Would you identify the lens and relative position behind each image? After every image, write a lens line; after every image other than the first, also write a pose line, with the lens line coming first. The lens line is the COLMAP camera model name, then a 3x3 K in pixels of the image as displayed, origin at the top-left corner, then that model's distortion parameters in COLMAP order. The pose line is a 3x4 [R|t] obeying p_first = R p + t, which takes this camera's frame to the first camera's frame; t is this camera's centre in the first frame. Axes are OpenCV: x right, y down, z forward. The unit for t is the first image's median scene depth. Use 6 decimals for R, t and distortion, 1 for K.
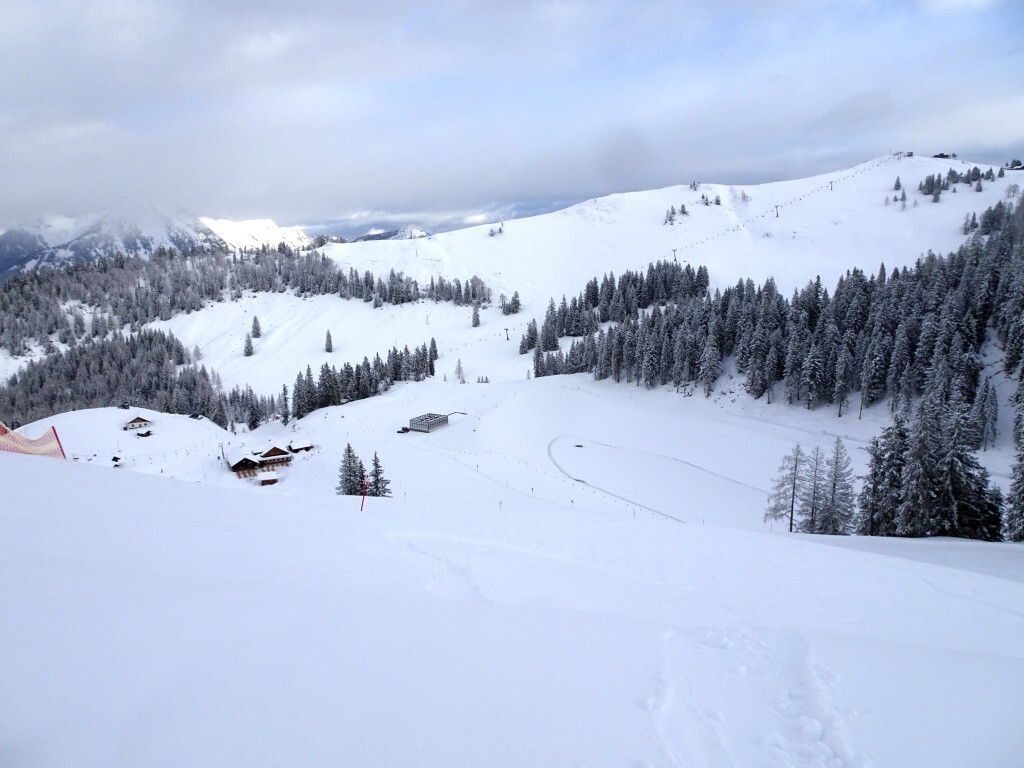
lens RADIAL K [[736.5, 0, 513.5], [0, 736.5, 386.0], [0, 0, 1]] dist [0.008145, 0.003372]
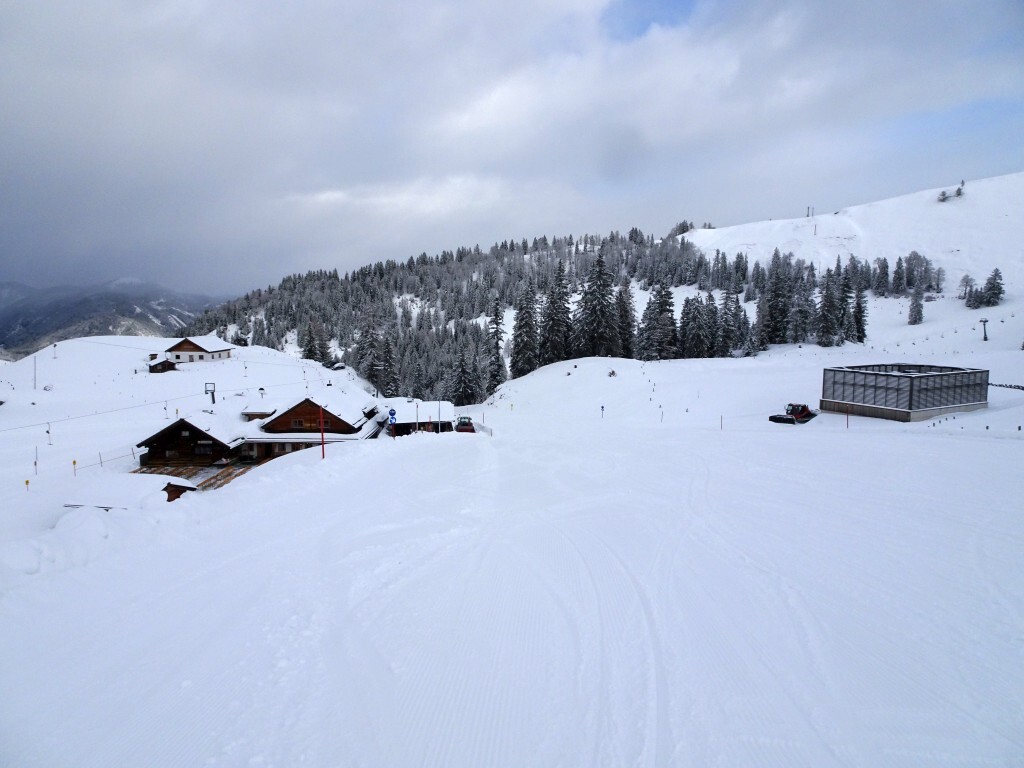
lens RADIAL K [[736.5, 0, 516.3], [0, 736.5, 383.9], [0, 0, 1]] dist [0.008145, 0.003372]
pose [[0.879884, 0.066889, -0.470457, -0.044270], [-0.104051, 0.993137, -0.053401, 0.029770], [0.463656, 0.095938, 0.880806, 0.281235]]
